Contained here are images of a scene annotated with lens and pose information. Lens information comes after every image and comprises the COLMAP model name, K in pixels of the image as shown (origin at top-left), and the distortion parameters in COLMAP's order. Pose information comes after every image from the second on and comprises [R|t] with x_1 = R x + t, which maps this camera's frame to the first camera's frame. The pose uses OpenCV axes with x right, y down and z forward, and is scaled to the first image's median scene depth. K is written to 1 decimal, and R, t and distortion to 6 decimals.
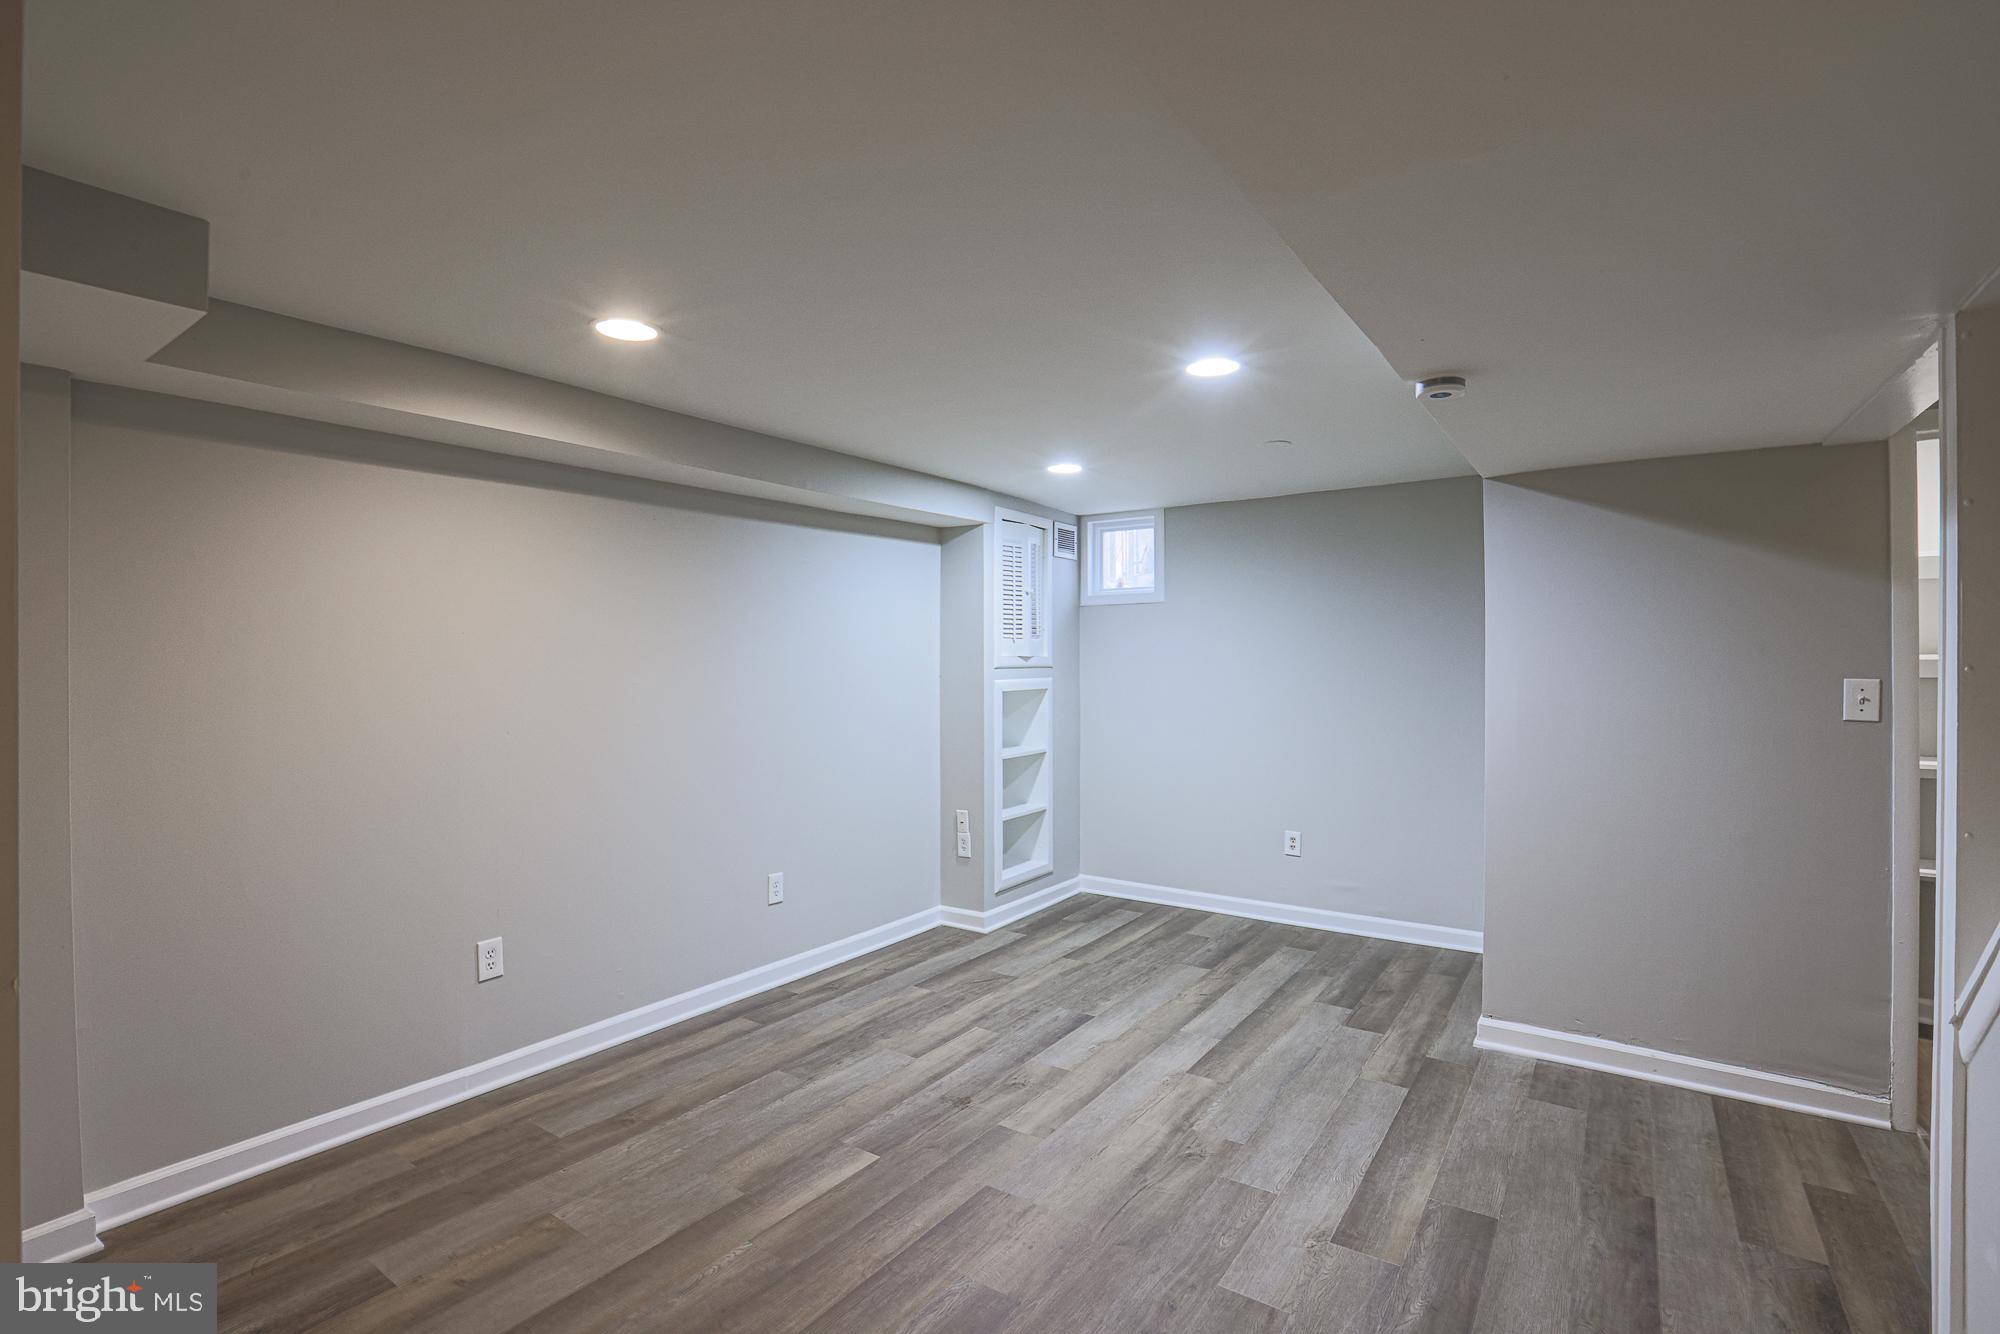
lens RADIAL K [[922.9, 0, 1000.0], [0, 922.9, 667.0], [0, 0, 1]] dist [-0.060686, 0.020415]
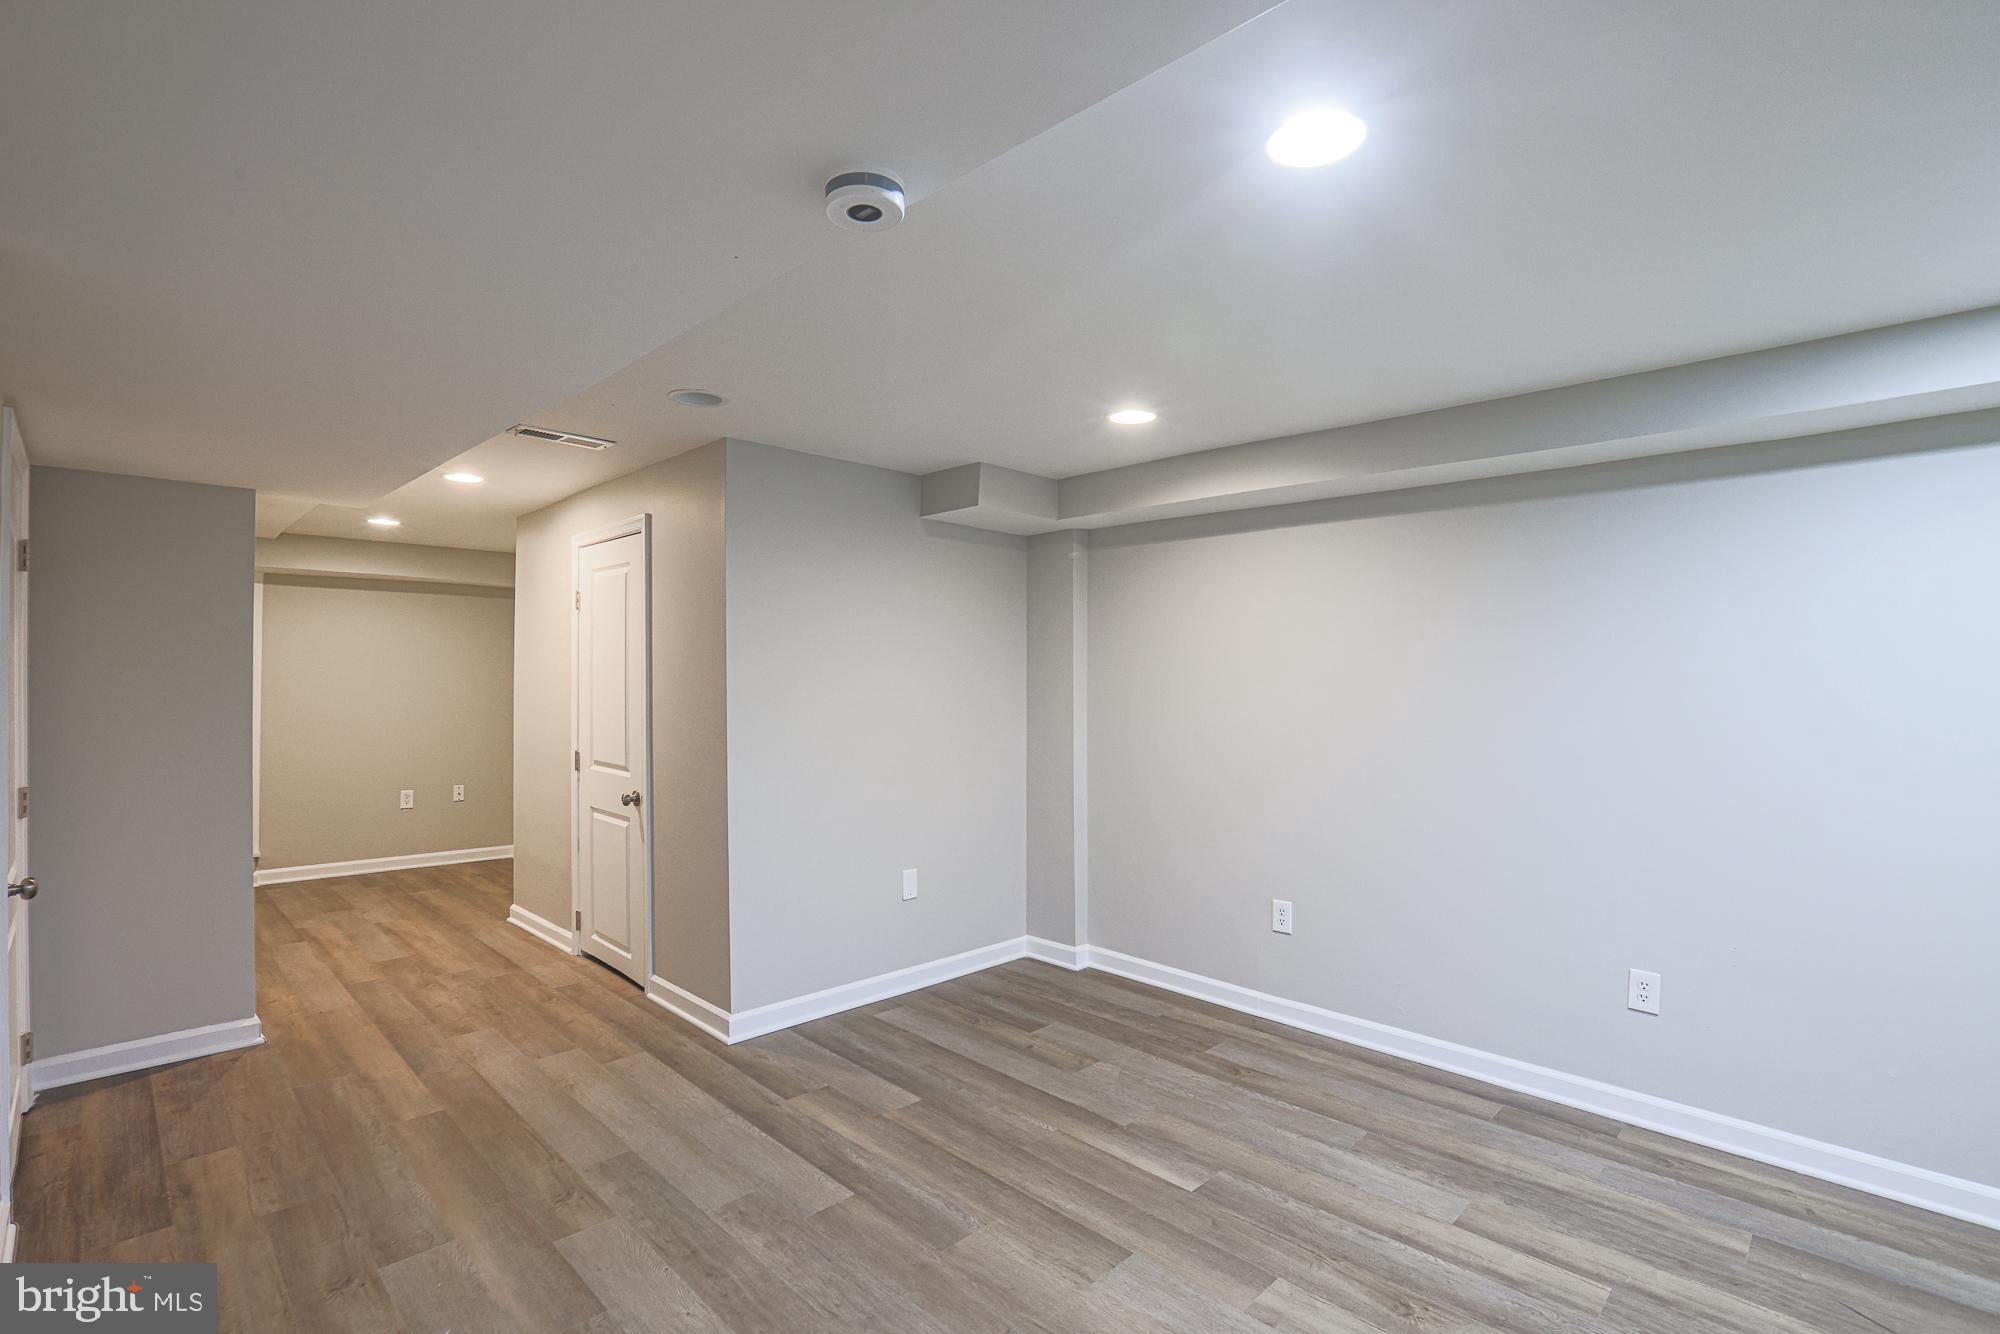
lens RADIAL K [[902.7, 0, 973.5], [0, 902.7, 669.5], [0, 0, 1]] dist [-0.052348, 0.013843]
pose [[-0.181444, -0.003739, -0.983394, 0.642098], [-0.015176, 0.999884, -0.001002, -0.004659], [0.983284, 0.014743, -0.181480, 0.723700]]
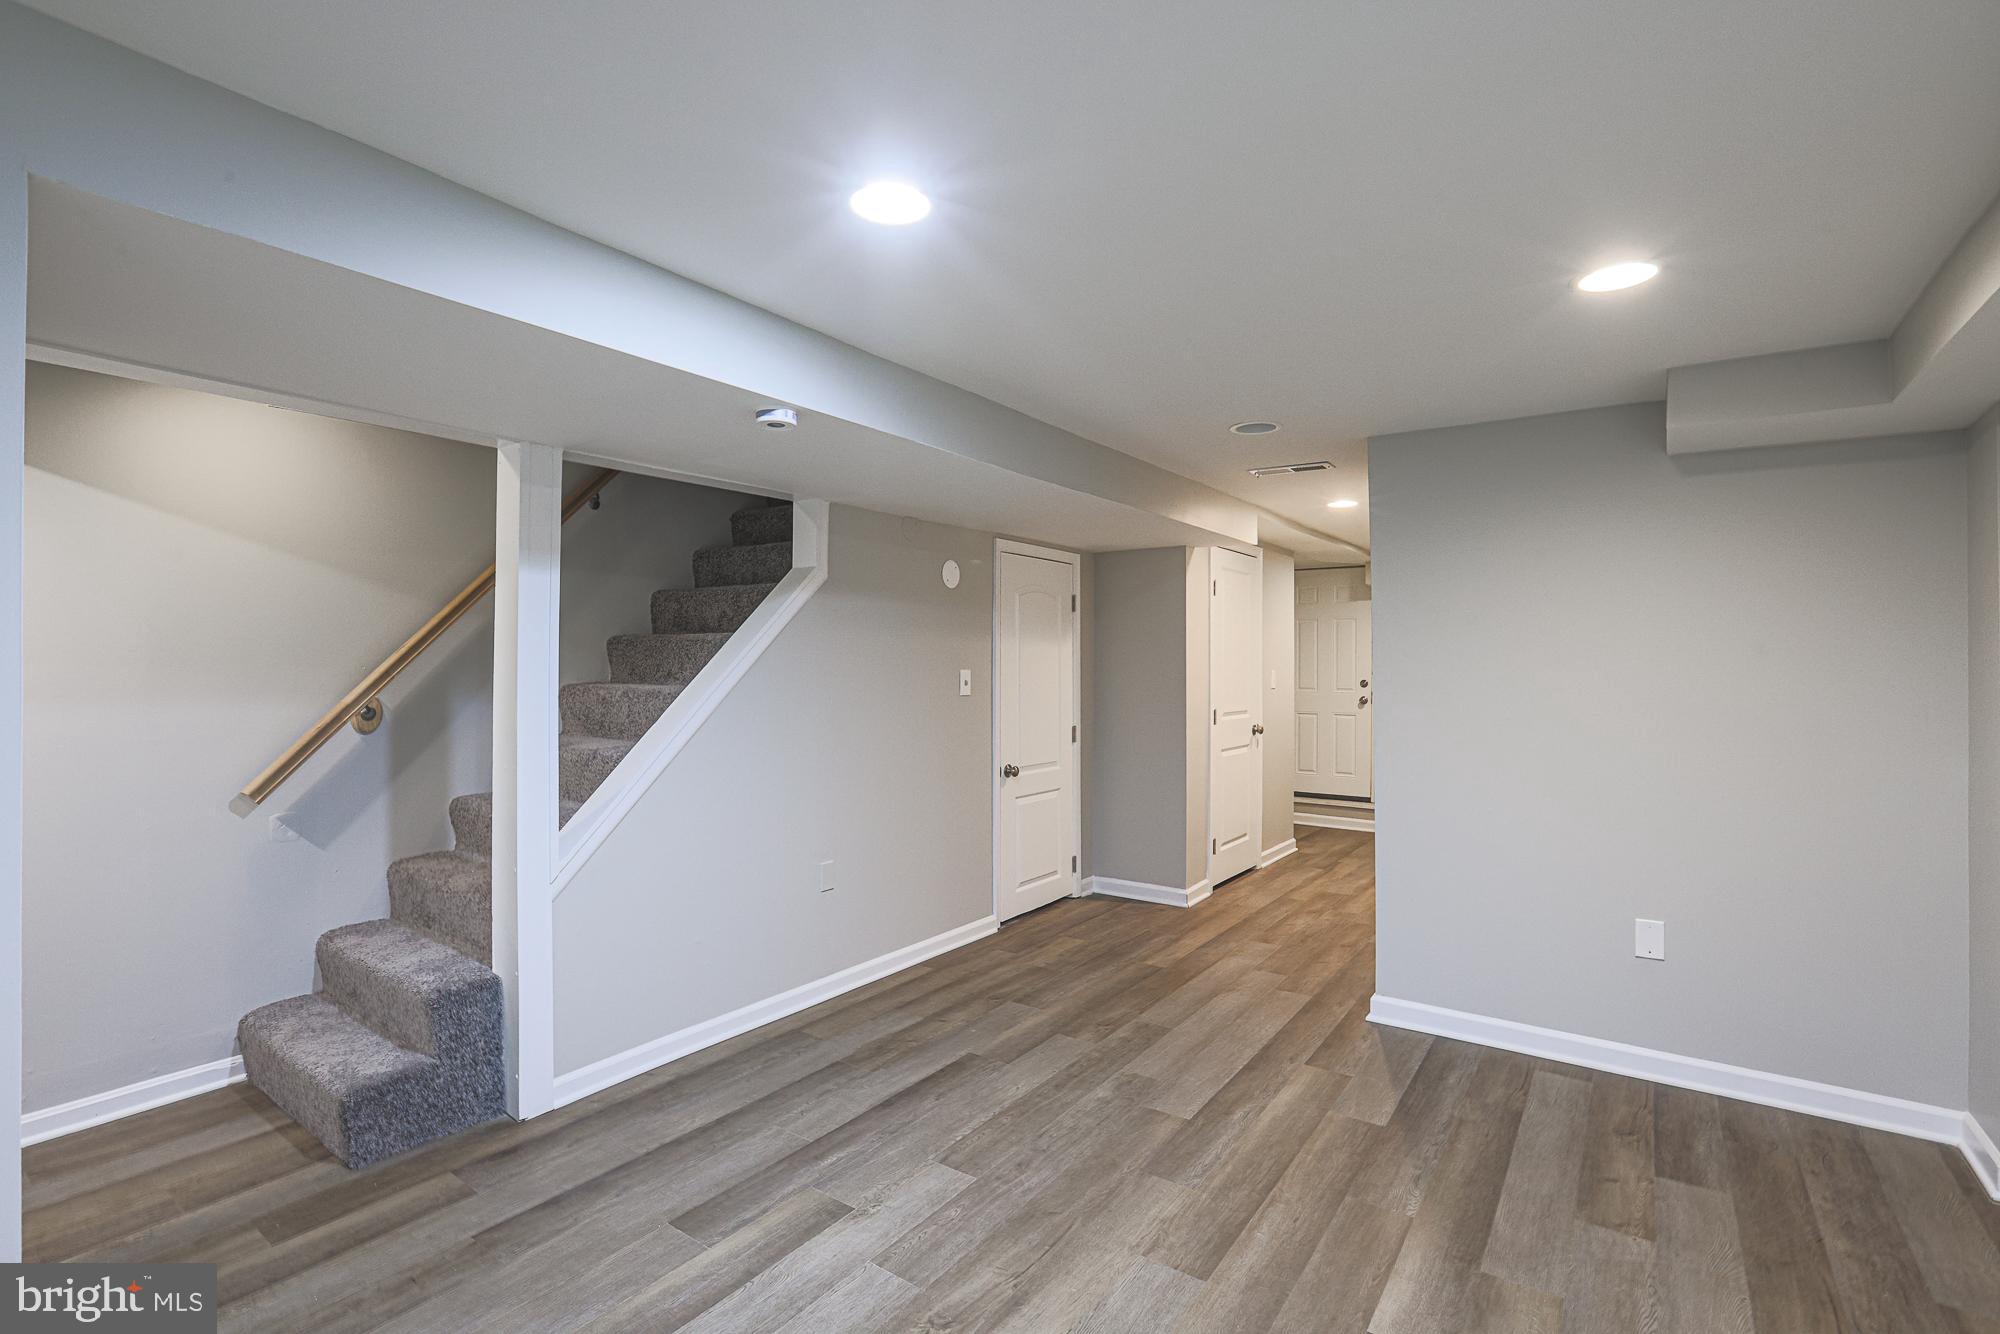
lens RADIAL K [[922.9, 0, 1000.0], [0, 922.9, 667.0], [0, 0, 1]] dist [-0.060686, 0.020415]
pose [[-0.999998, 0.000007, 0.002209, 0.126418], [0.000041, 0.999879, 0.015534, -0.006990], [-0.002209, 0.015534, -0.999877, 1.327081]]
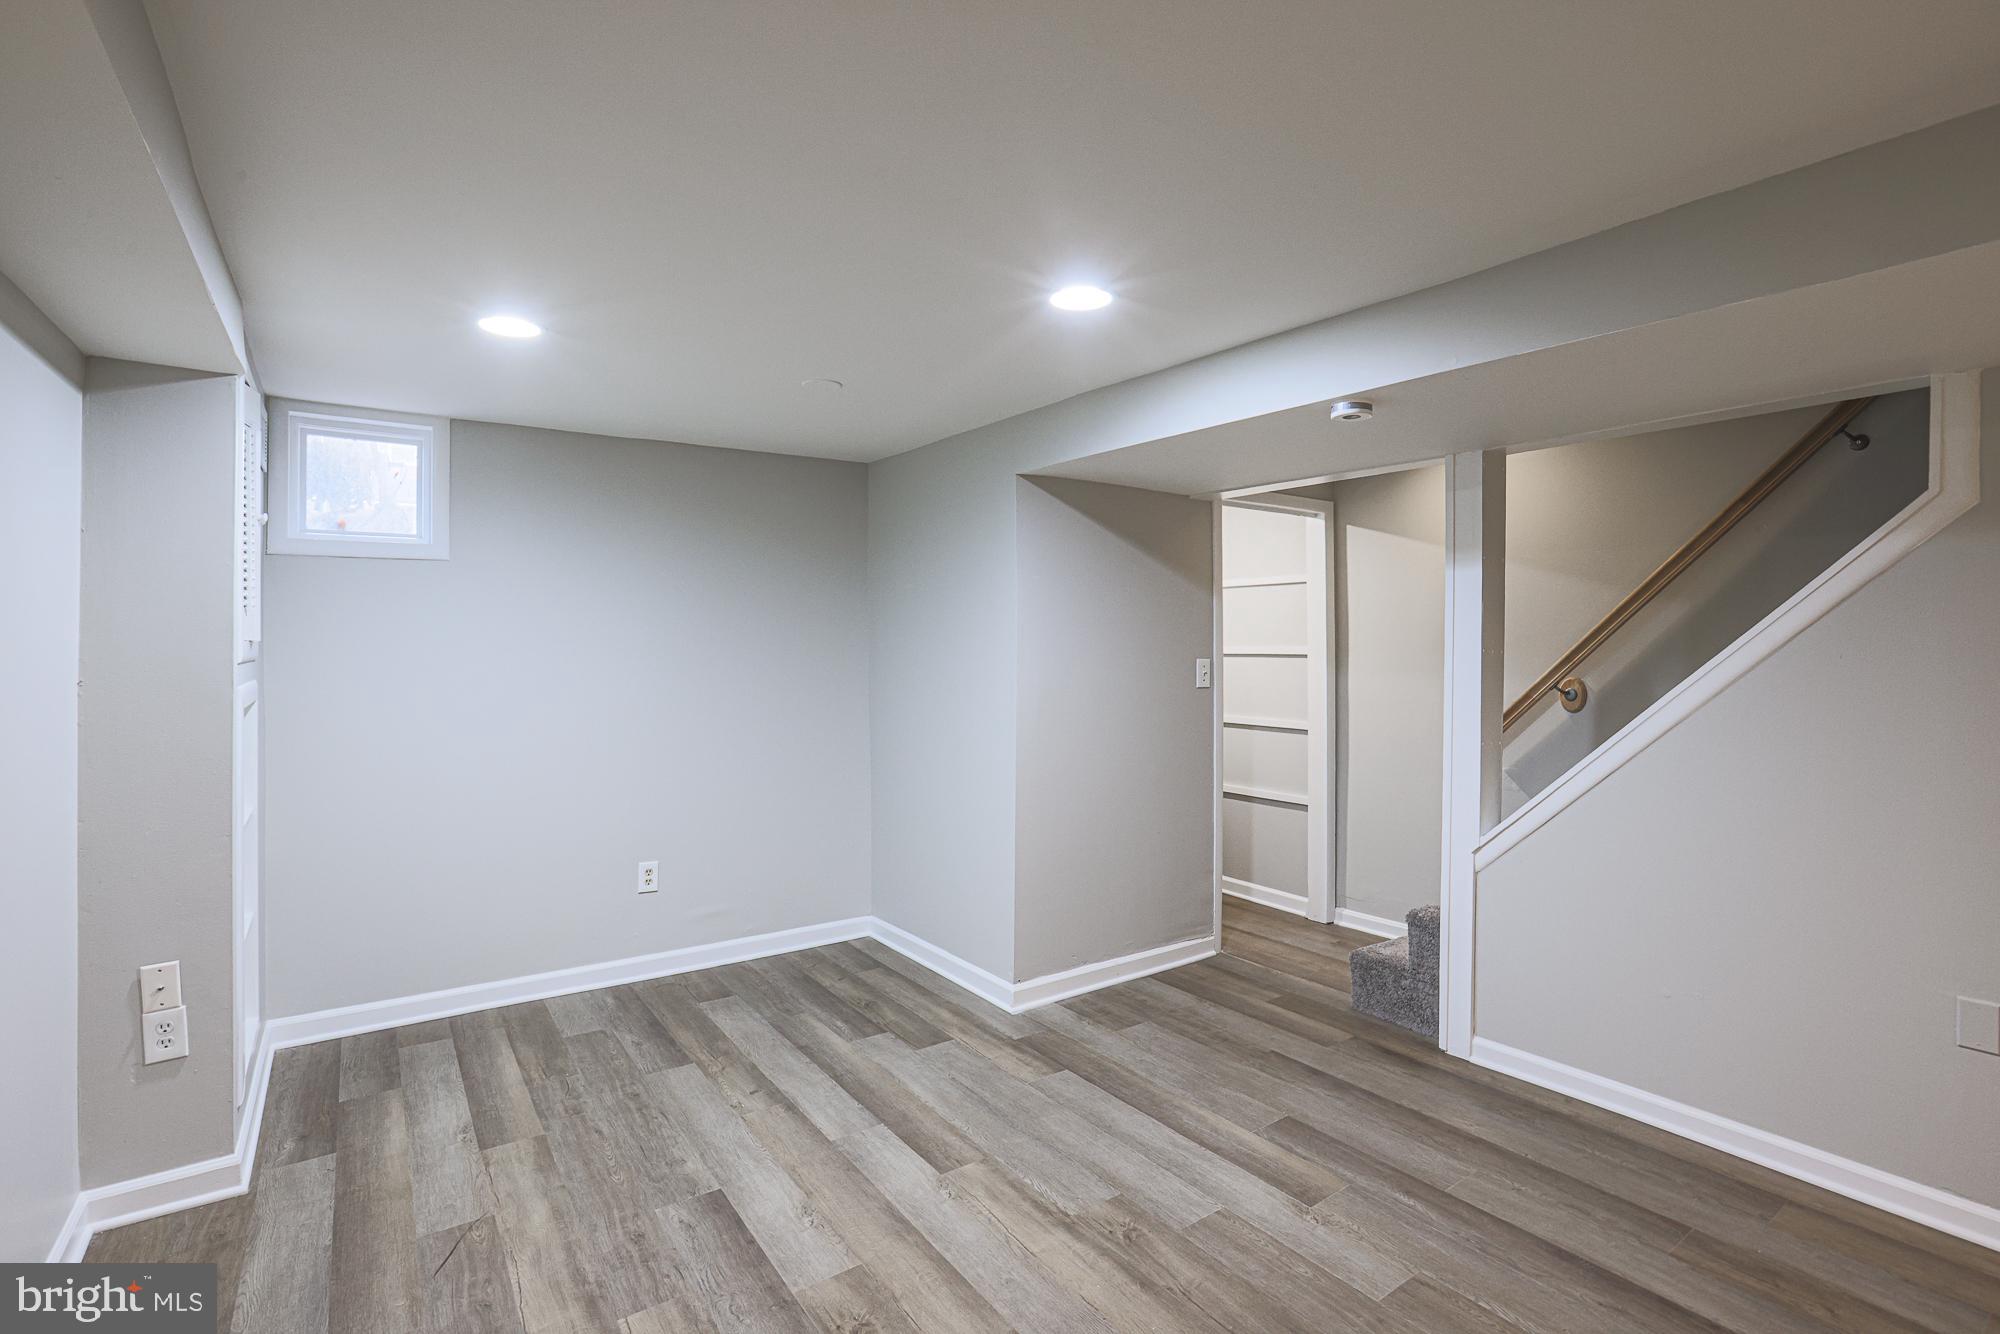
lens RADIAL K [[931.7, 0, 998.0], [0, 931.7, 640.0], [0, 0, 1]] dist [-0.056888, 0.021239]
pose [[0.340687, 0.005685, 0.940159, -0.482343], [0.010167, 0.999901, -0.009730, -0.004568], [-0.940122, 0.012873, 0.340596, 0.630562]]
